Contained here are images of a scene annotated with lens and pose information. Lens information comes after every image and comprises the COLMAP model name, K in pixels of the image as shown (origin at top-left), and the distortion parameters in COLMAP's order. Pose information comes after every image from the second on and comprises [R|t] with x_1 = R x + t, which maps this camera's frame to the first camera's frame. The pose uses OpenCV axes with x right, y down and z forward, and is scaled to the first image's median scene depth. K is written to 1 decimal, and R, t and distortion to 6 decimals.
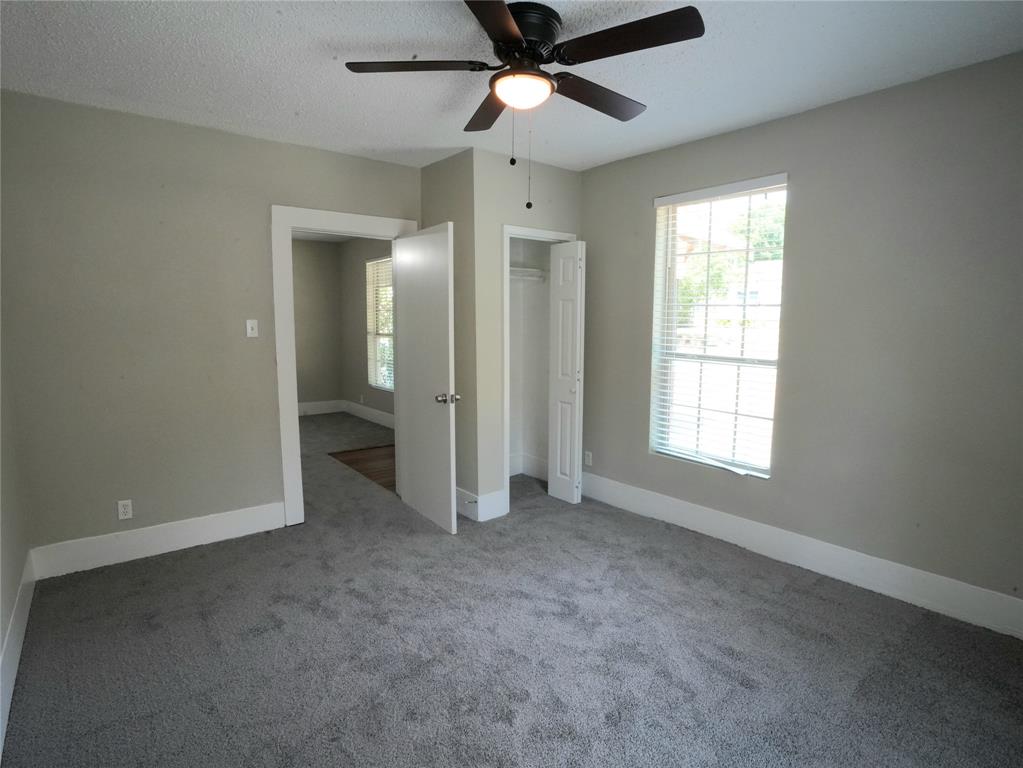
lens RADIAL K [[534.9, 0, 511.9], [0, 534.9, 385.5], [0, 0, 1]] dist [-0.063424, 0.017647]
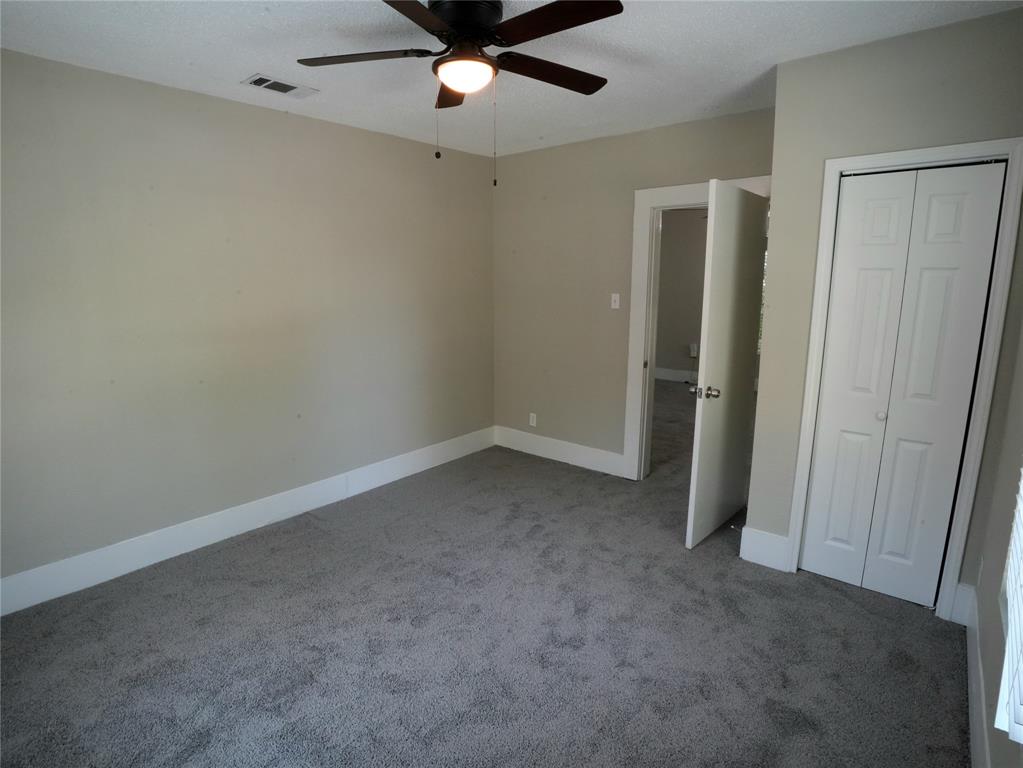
lens RADIAL K [[534.9, 0, 491.2], [0, 534.9, 389.2], [0, 0, 1]] dist [-0.063424, 0.017647]
pose [[0.166393, 0.182182, -0.969084, 0.761480], [-0.120636, 0.979163, 0.163364, -0.090646], [0.978652, 0.089724, 0.184904, 0.625013]]
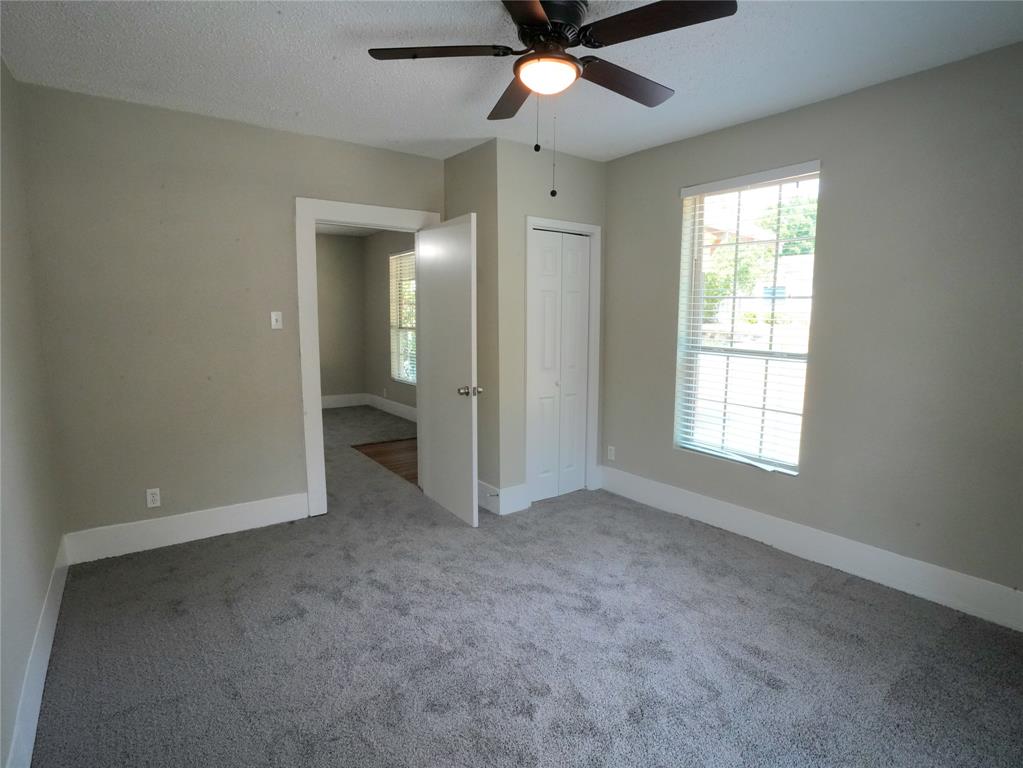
lens RADIAL K [[534.9, 0, 512.0], [0, 534.9, 386.7], [0, 0, 1]] dist [-0.063424, 0.017647]
pose [[0.999127, 0.006256, -0.041310, -0.001050], [-0.005783, 0.999916, 0.011568, 0.005188], [0.041379, -0.011319, 0.999079, 0.009333]]
